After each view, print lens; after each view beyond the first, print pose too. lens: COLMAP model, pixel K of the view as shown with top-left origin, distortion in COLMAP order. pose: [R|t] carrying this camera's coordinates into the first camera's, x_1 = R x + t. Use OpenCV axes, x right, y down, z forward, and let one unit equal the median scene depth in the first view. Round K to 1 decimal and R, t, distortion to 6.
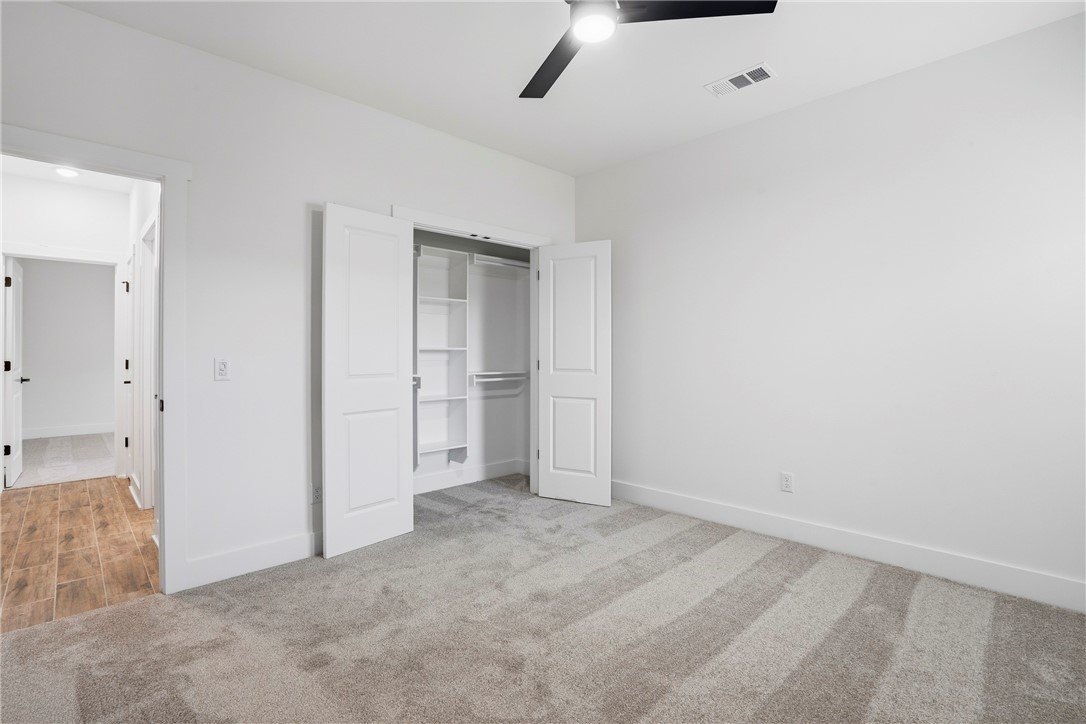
lens RADIAL K [[508.5, 0, 528.9], [0, 508.5, 351.2], [0, 0, 1]] dist [-0.012189, 0.000450]
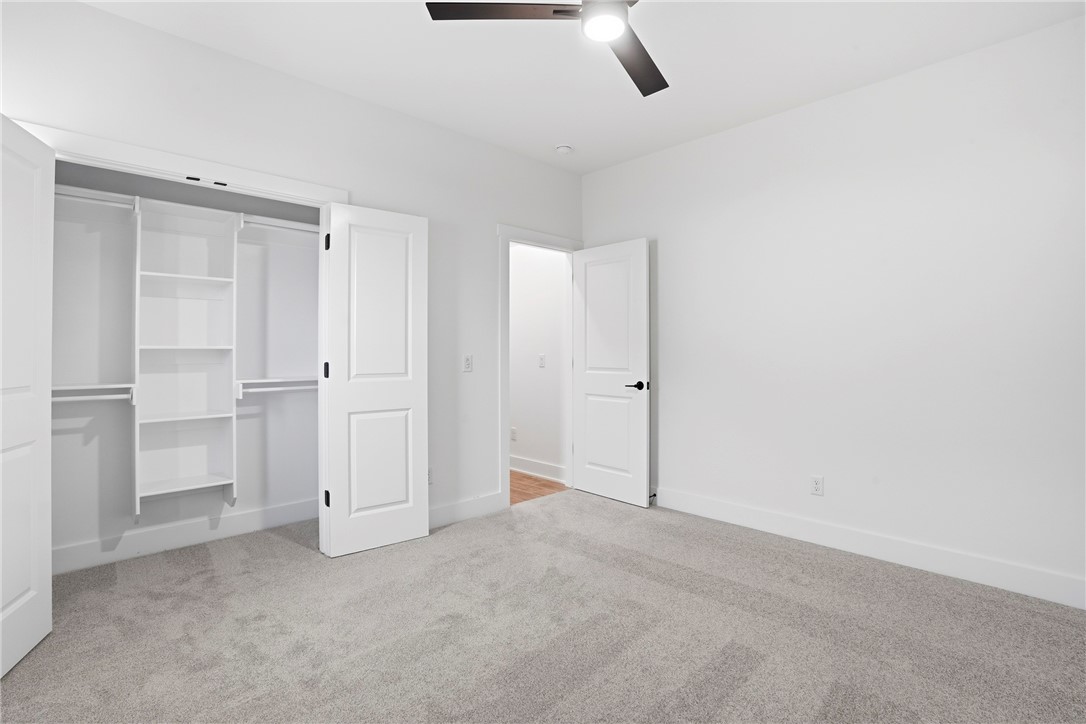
lens RADIAL K [[512.7, 0, 536.1], [0, 512.7, 350.2], [0, 0, 1]] dist [-0.049296, 0.015128]
pose [[1.000000, -0.000511, -0.000505, 0.385813], [0.000510, 0.999999, -0.001517, 0.001892], [0.000506, 0.001517, 0.999999, 0.368273]]
